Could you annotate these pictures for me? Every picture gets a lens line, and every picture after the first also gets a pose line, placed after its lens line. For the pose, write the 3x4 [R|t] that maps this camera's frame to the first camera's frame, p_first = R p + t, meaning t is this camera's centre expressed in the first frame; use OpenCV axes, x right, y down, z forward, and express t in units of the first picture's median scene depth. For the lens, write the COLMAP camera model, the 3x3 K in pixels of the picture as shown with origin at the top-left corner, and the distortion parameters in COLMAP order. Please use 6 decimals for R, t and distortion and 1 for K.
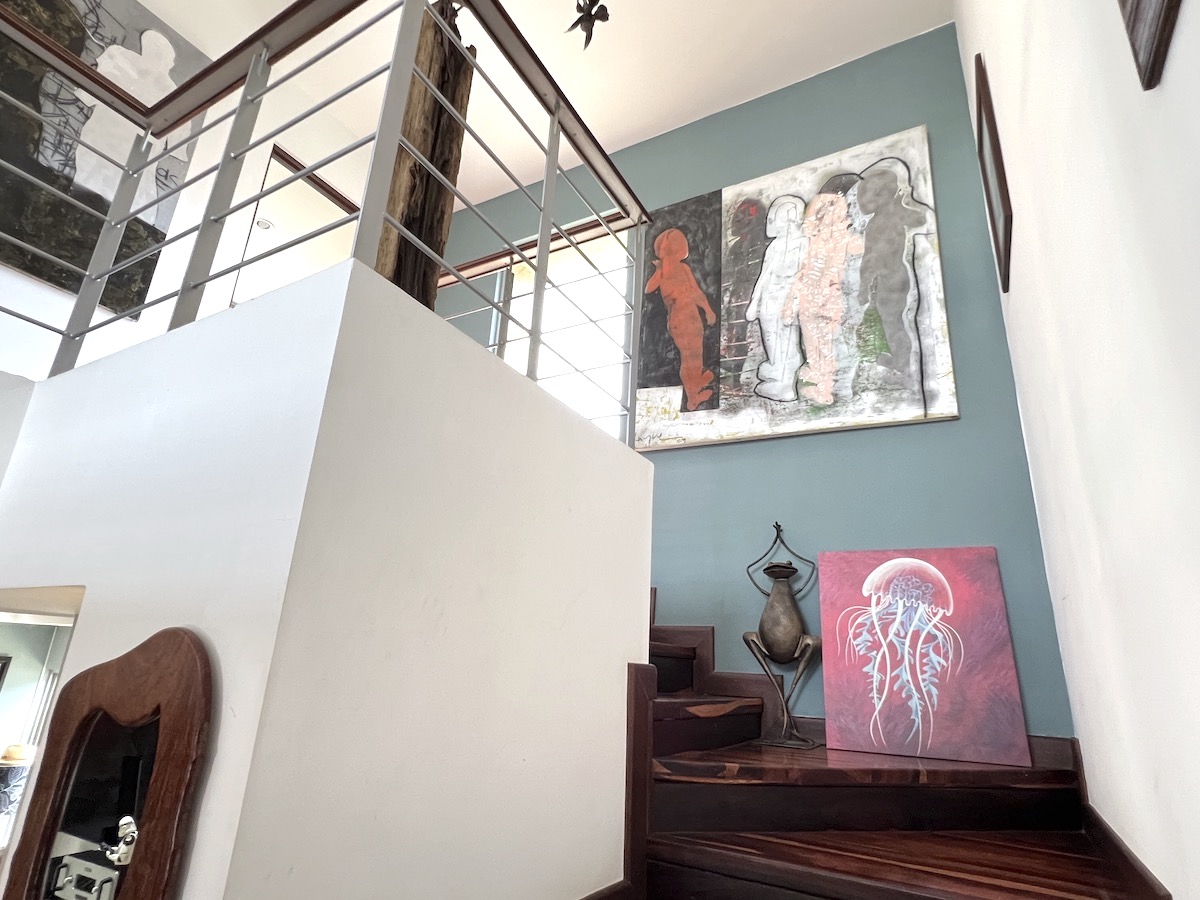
lens RADIAL K [[638.6, 0, 599.2], [0, 638.6, 453.2], [0, 0, 1]] dist [-0.004500, -0.001431]
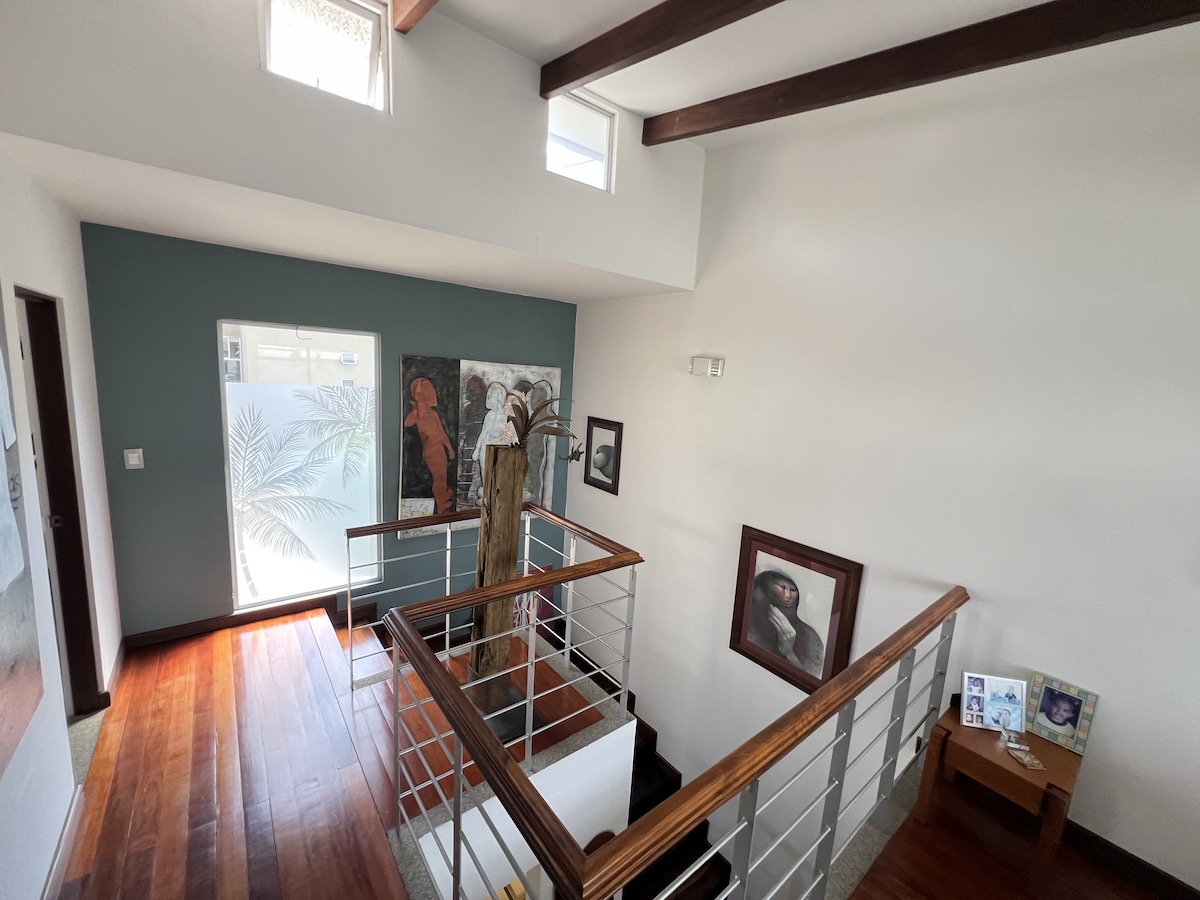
lens RADIAL K [[479.8, 0, 602.4], [0, 479.8, 445.9], [0, 0, 1]] dist [-0.005876, -0.000417]
pose [[0.370231, -0.172327, 0.912816, -0.845546], [-0.335894, 0.891320, 0.304505, -0.775180], [-0.866085, -0.419346, 0.272111, 0.352978]]
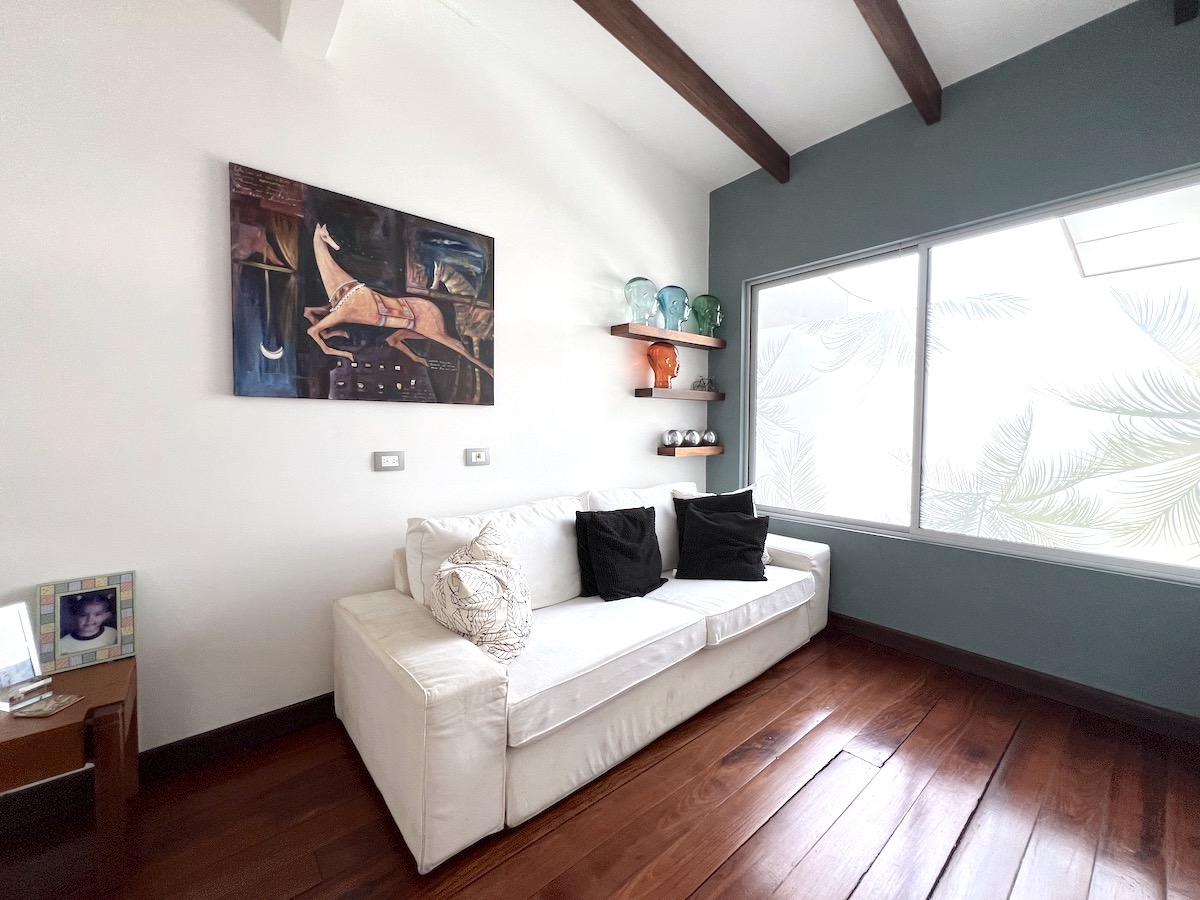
lens RADIAL K [[479.8, 0, 595.4], [0, 479.8, 447.0], [0, 0, 1]] dist [-0.005876, -0.000417]
pose [[-0.934712, -0.071085, 0.348226, -0.678386], [-0.161086, 0.958110, -0.236805, -0.591279], [-0.316805, -0.277438, -0.907007, 0.140721]]
